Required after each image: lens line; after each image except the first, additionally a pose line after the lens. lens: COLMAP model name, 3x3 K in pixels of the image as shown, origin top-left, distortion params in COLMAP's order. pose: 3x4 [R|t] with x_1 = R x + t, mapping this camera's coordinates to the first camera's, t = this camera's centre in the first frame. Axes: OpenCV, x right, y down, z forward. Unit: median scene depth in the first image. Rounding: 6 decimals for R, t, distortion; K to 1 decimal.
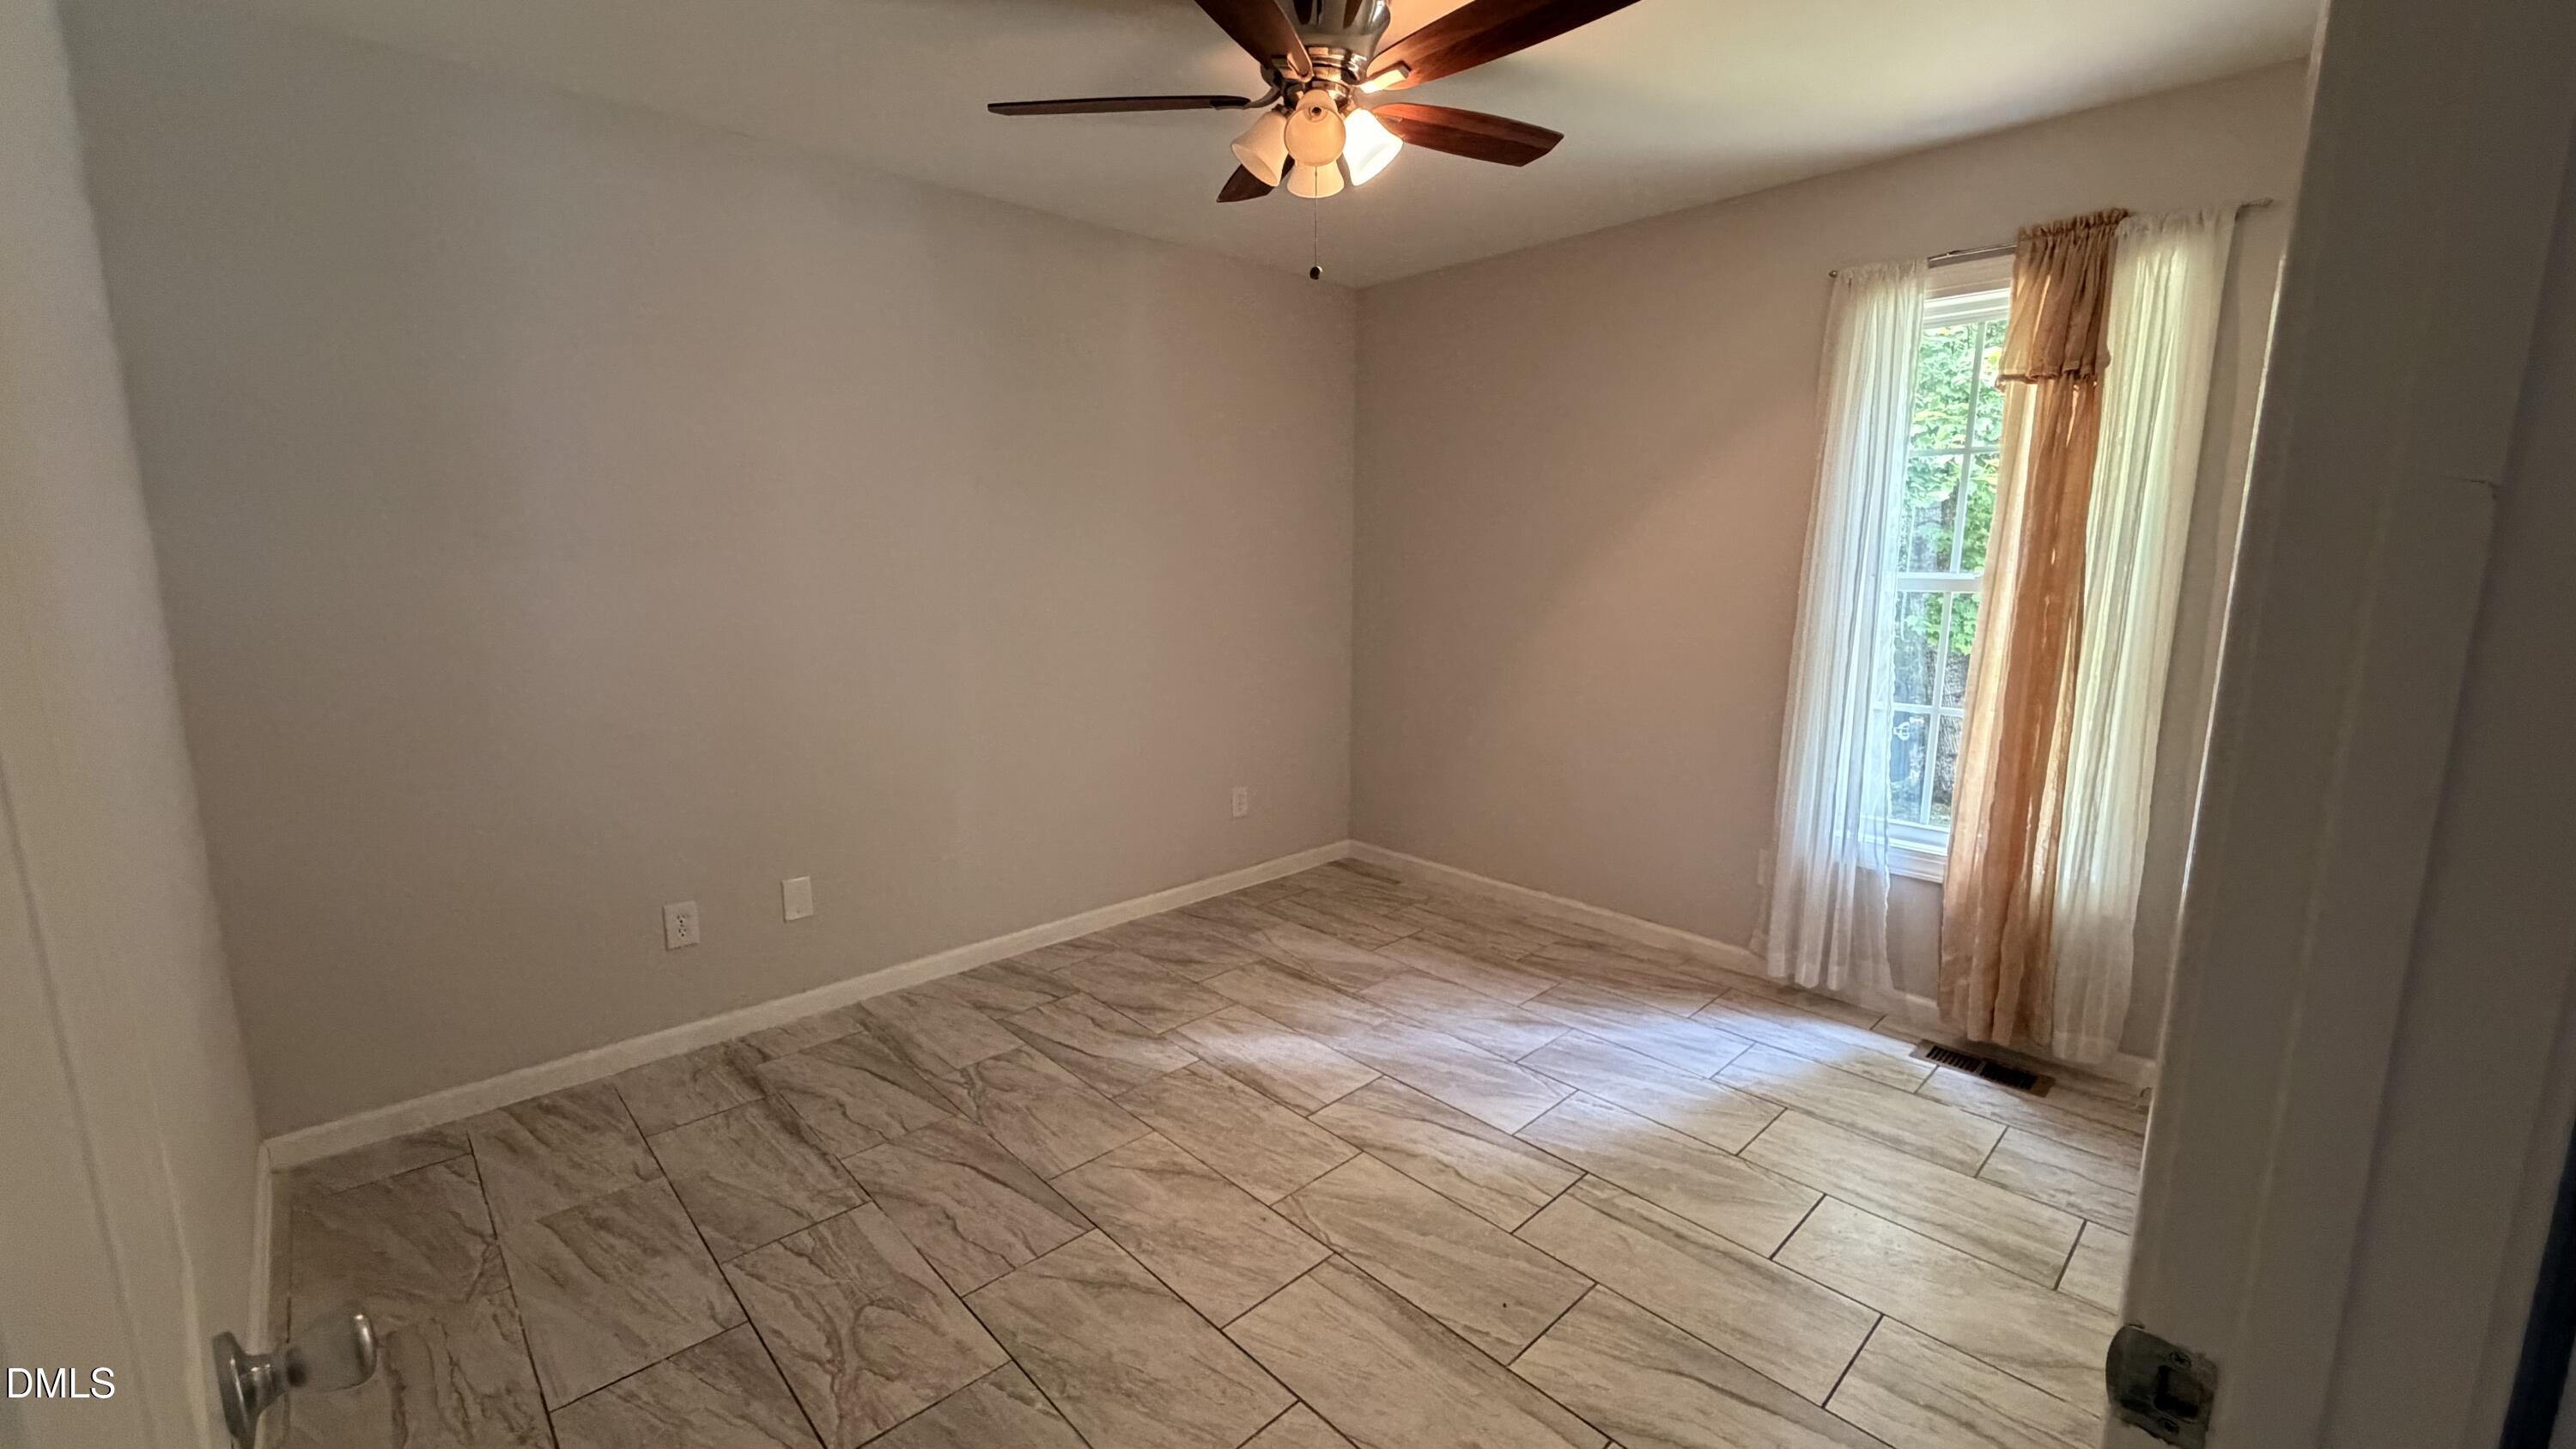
lens RADIAL K [[1030.9, 0, 1288.0], [0, 1030.9, 724.5], [0, 0, 1]] dist [0.000311, 0.000072]
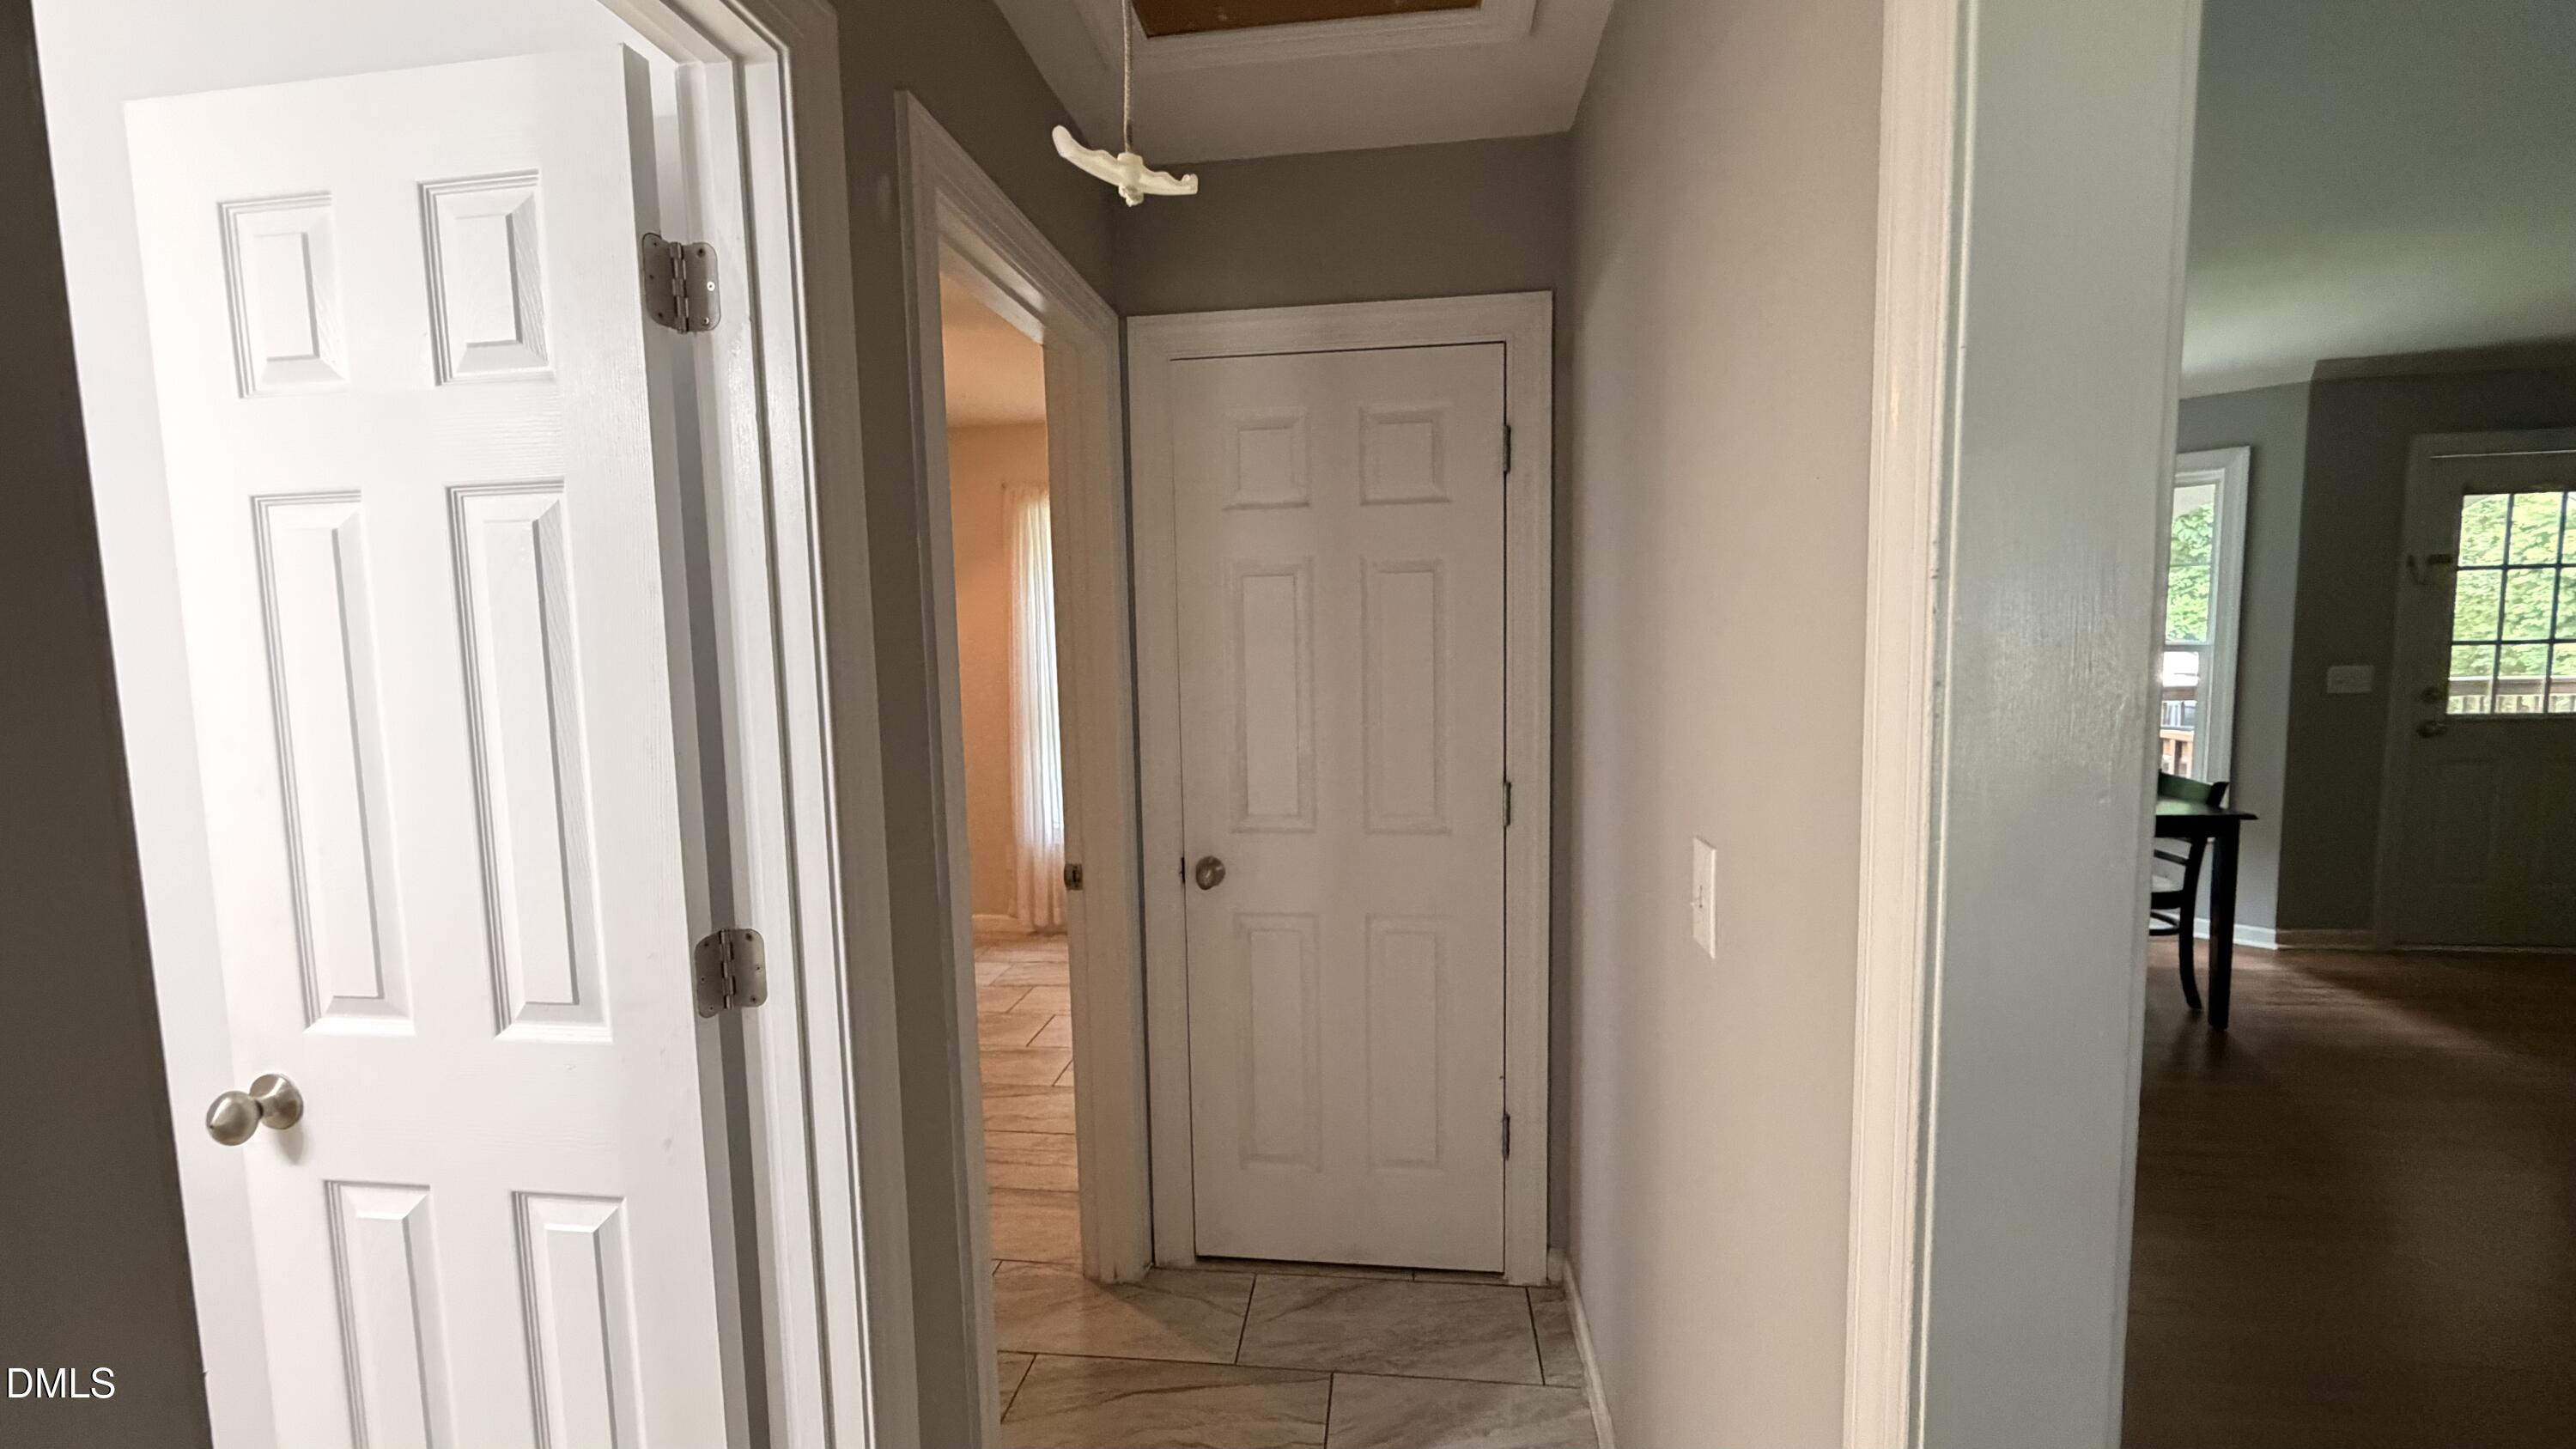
lens RADIAL K [[1027.5, 0, 1293.4], [0, 1027.5, 722.0], [0, 0, 1]] dist [-0.000668, 0.000004]
pose [[0.764503, -0.077041, 0.640000, -0.192824], [0.131418, 0.990608, -0.037738, 0.053060], [-0.631082, 0.112959, 0.767448, -0.500742]]
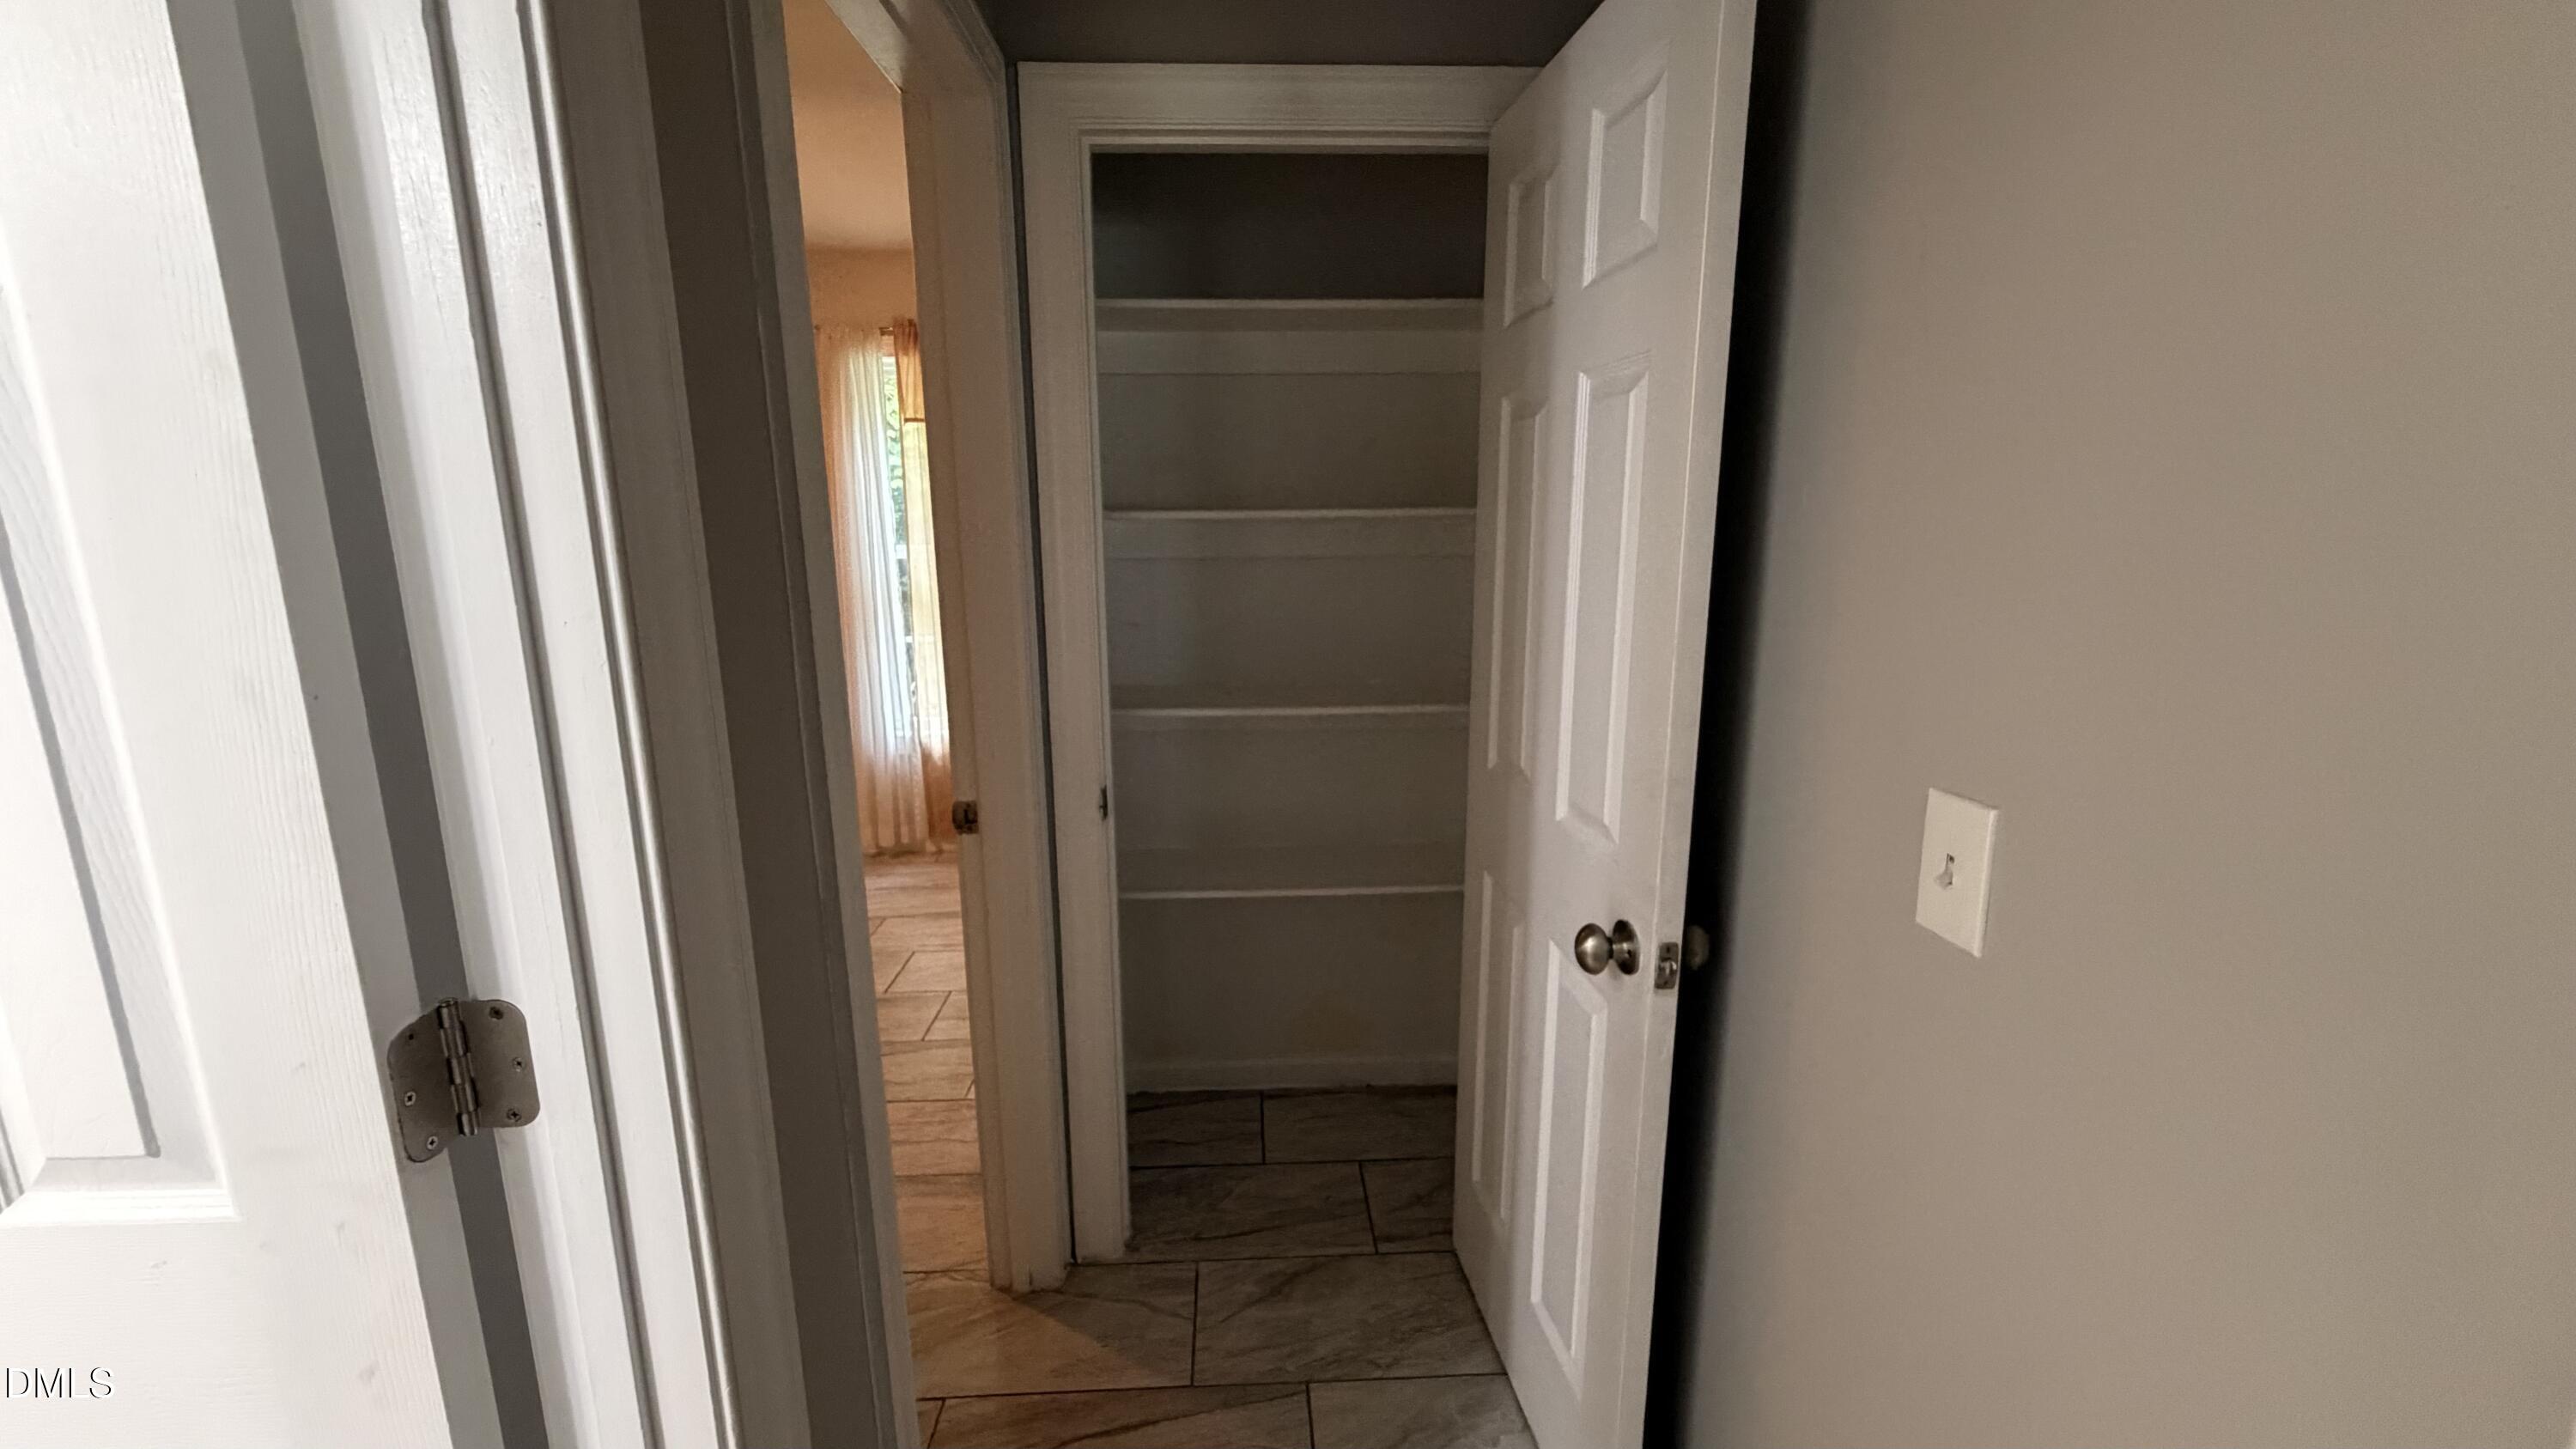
lens RADIAL K [[1030.9, 0, 1288.0], [0, 1030.9, 724.5], [0, 0, 1]] dist [0.000311, 0.000072]
pose [[0.654491, -0.158267, 0.739319, -0.153208], [0.134440, 0.986624, 0.092193, 0.034341], [-0.744021, 0.039055, 0.667014, -0.350091]]
